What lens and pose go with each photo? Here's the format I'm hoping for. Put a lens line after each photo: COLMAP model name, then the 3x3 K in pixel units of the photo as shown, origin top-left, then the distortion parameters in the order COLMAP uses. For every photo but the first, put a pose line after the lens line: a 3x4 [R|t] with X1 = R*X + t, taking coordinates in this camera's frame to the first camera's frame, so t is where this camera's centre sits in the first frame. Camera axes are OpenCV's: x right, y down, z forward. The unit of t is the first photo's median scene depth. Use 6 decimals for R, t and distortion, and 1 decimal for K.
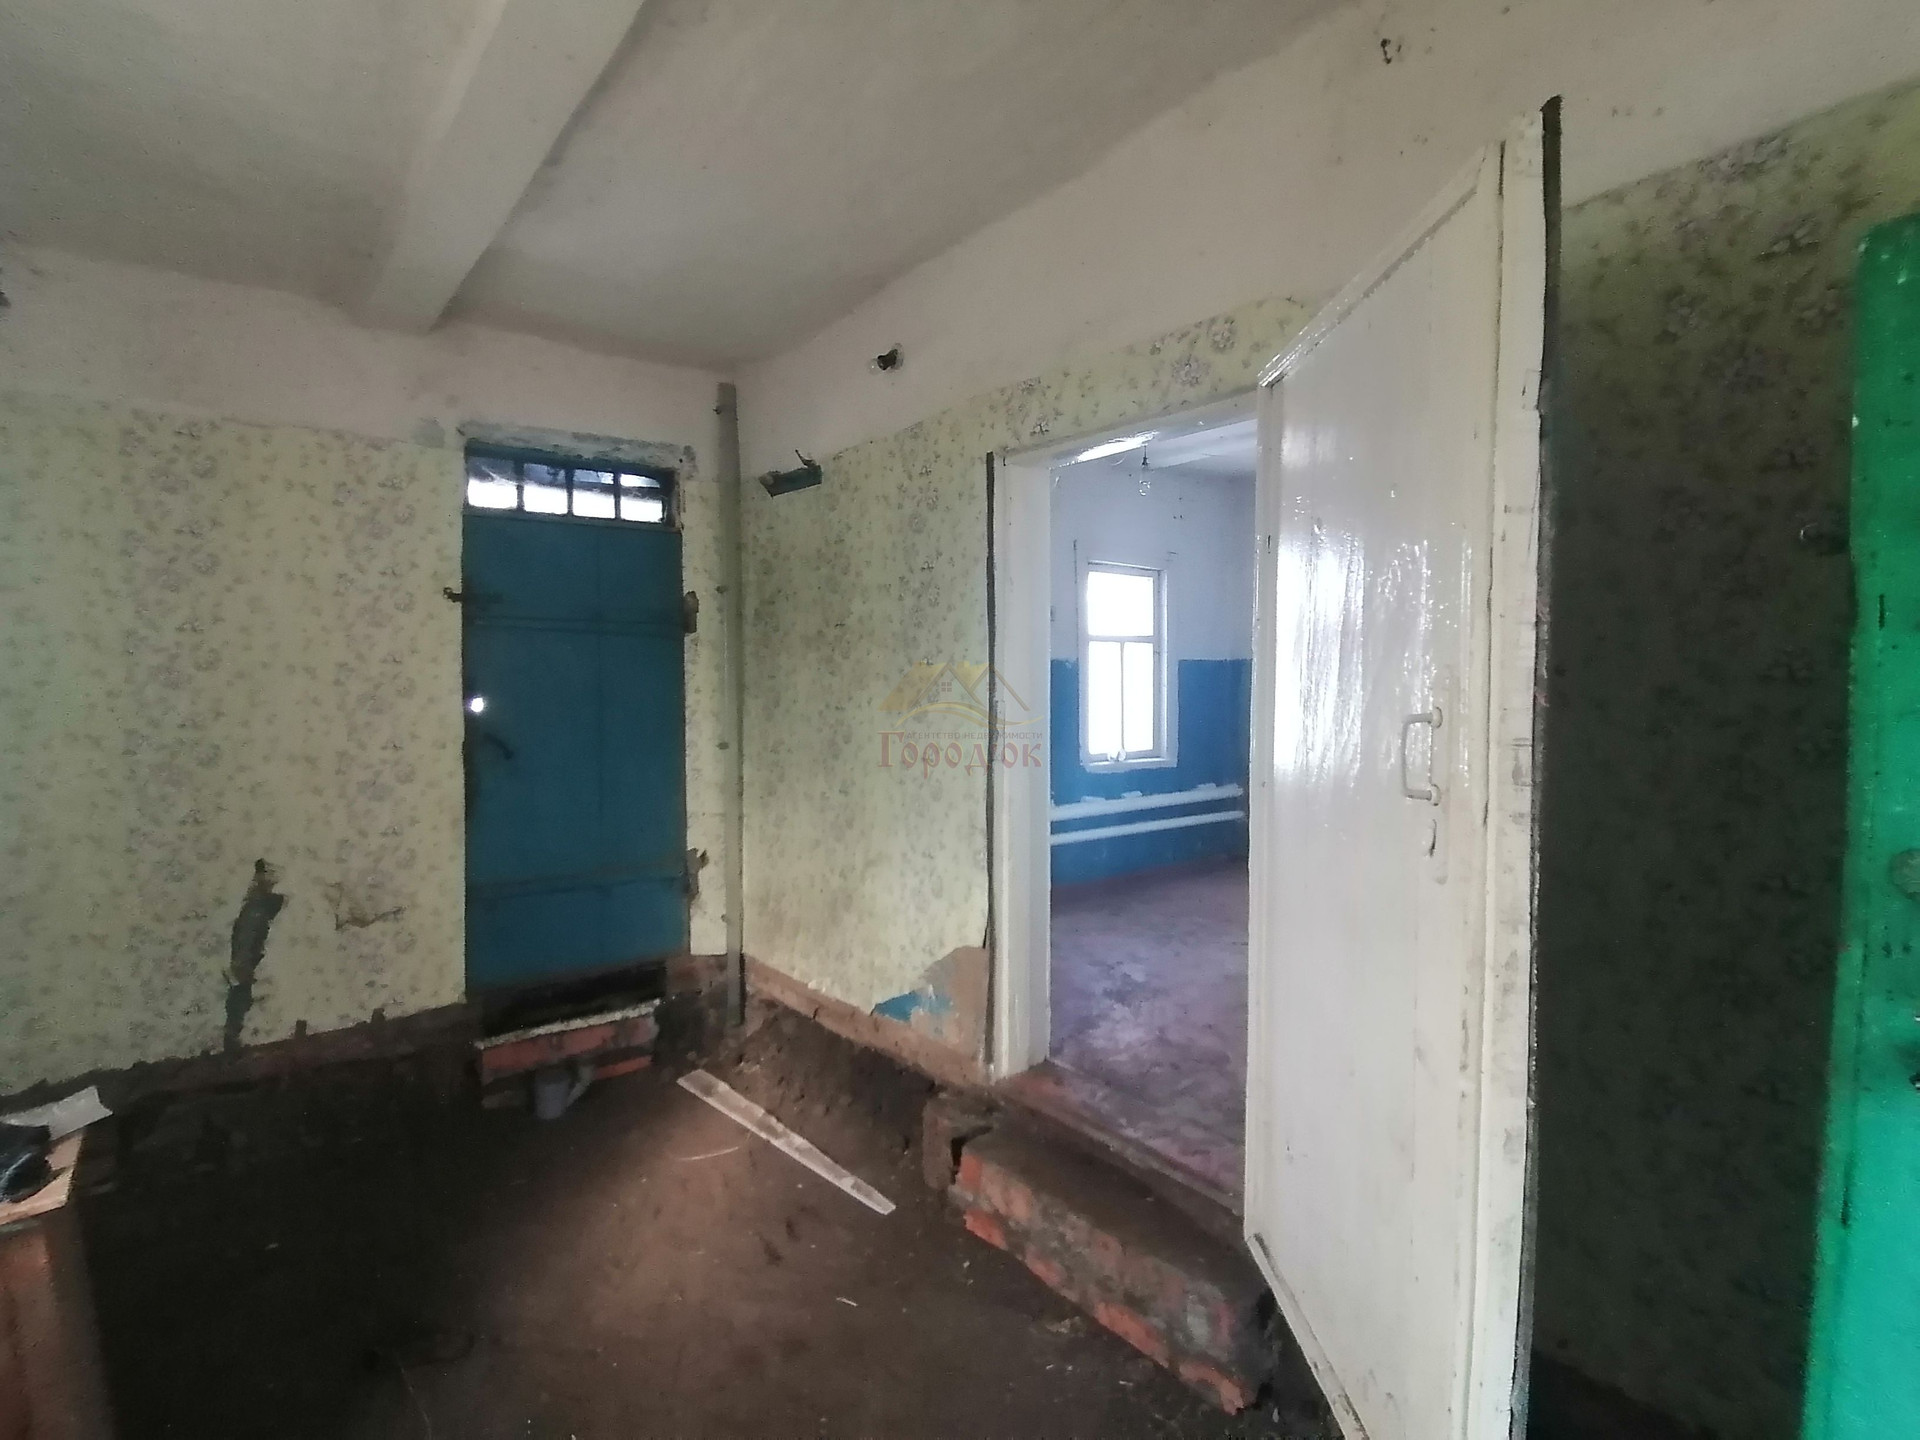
lens RADIAL K [[960.0, 0, 962.4], [0, 960.0, 718.1], [0, 0, 1]] dist [0.018341, -0.004304]
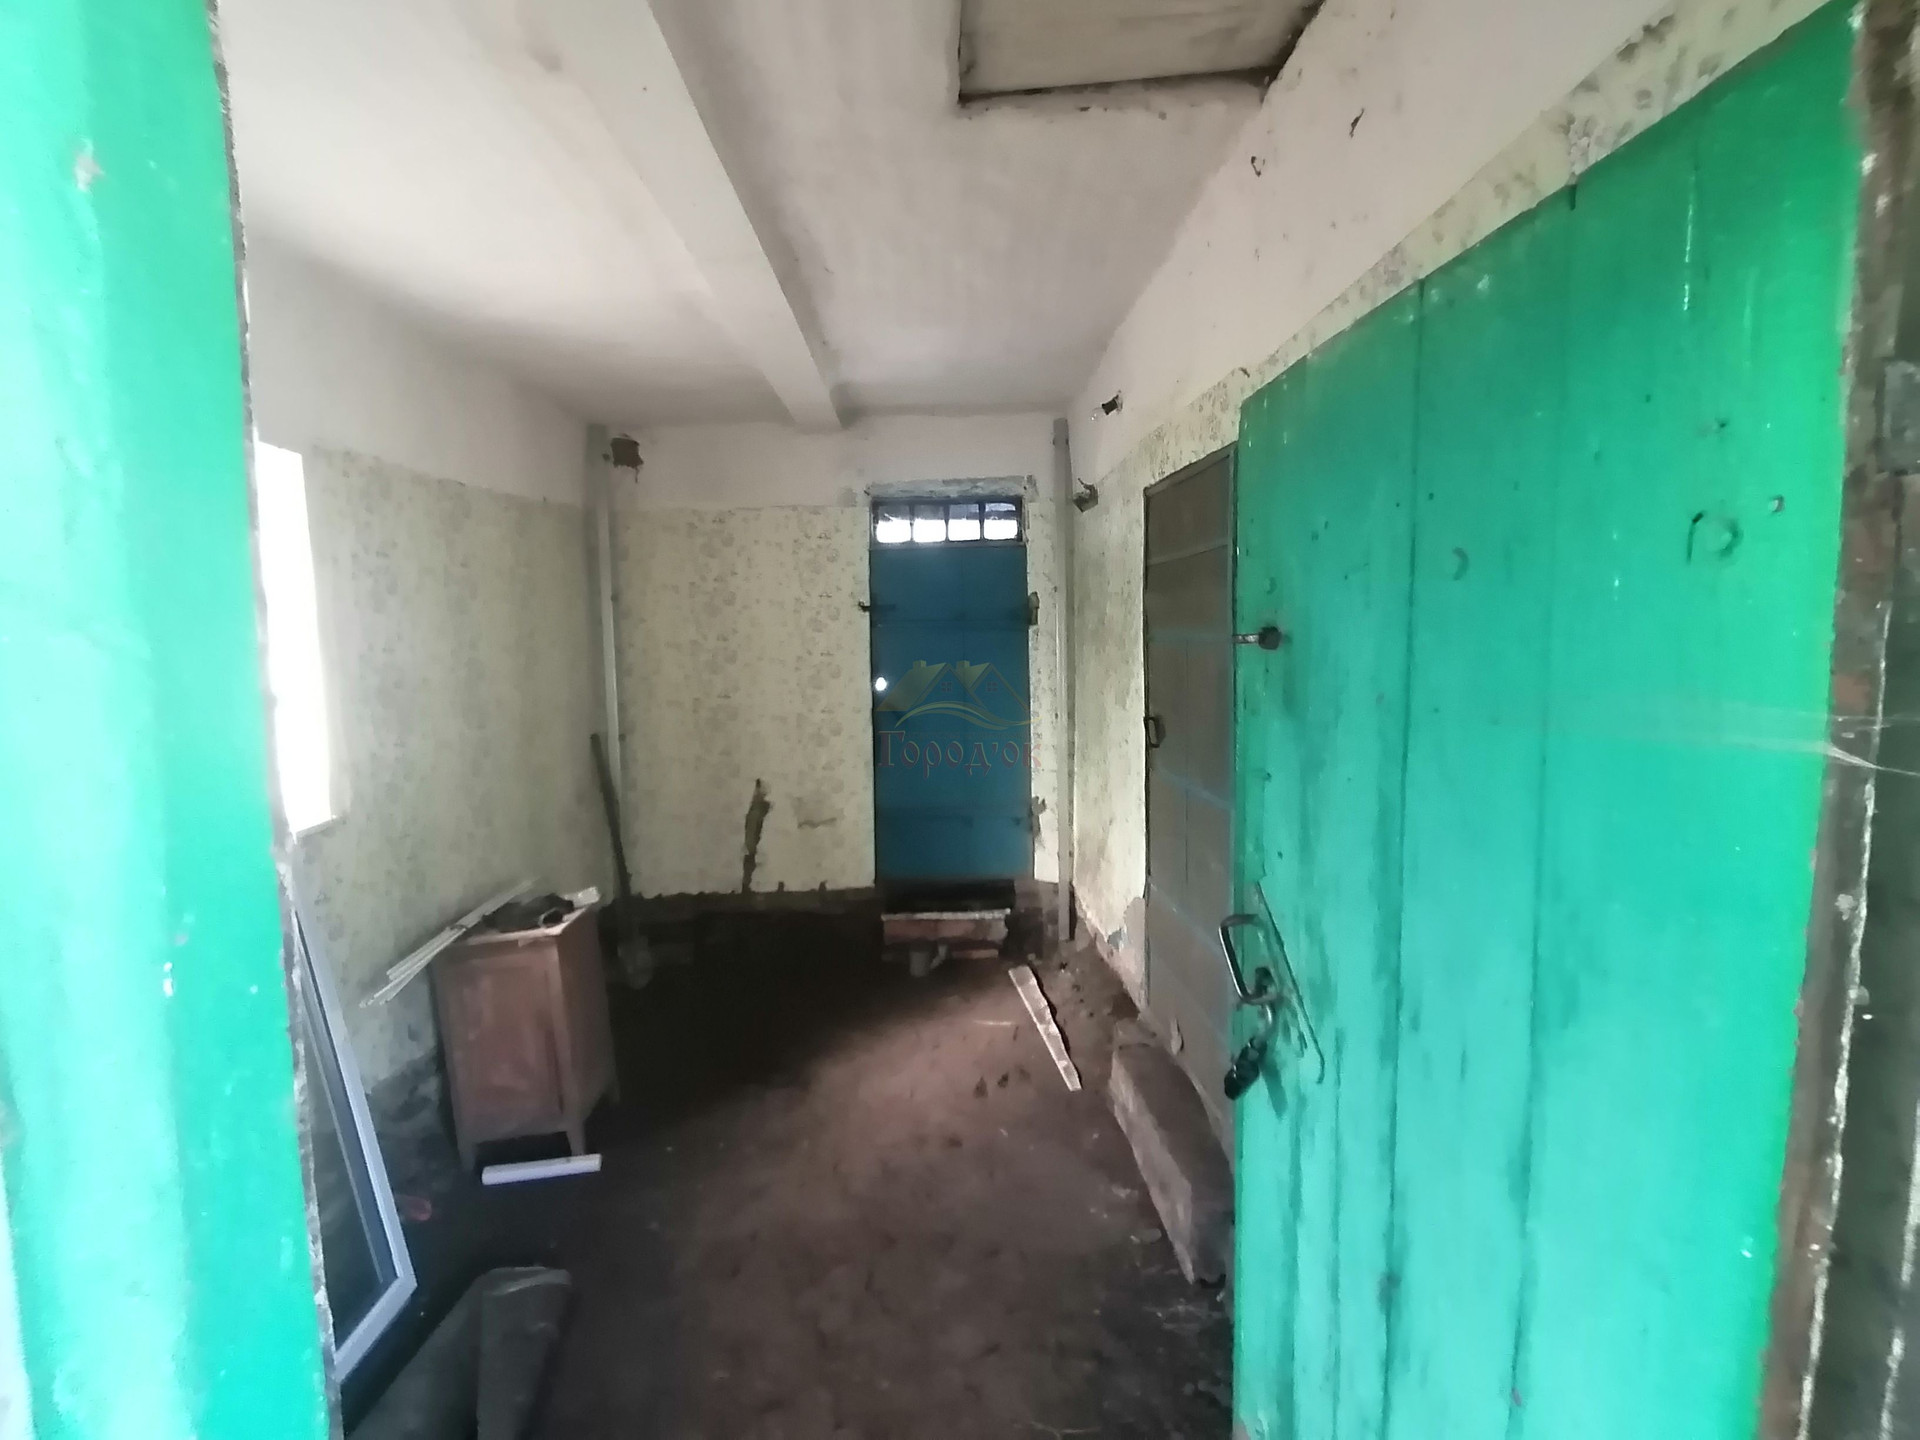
lens RADIAL K [[960.0, 0, 954.2], [0, 960.0, 720.4], [0, 0, 1]] dist [0.018341, -0.004304]
pose [[0.808673, 0.041057, -0.586824, 0.432165], [-0.005427, 0.998040, 0.062349, -0.048982], [0.588234, -0.047236, 0.807310, -0.089330]]
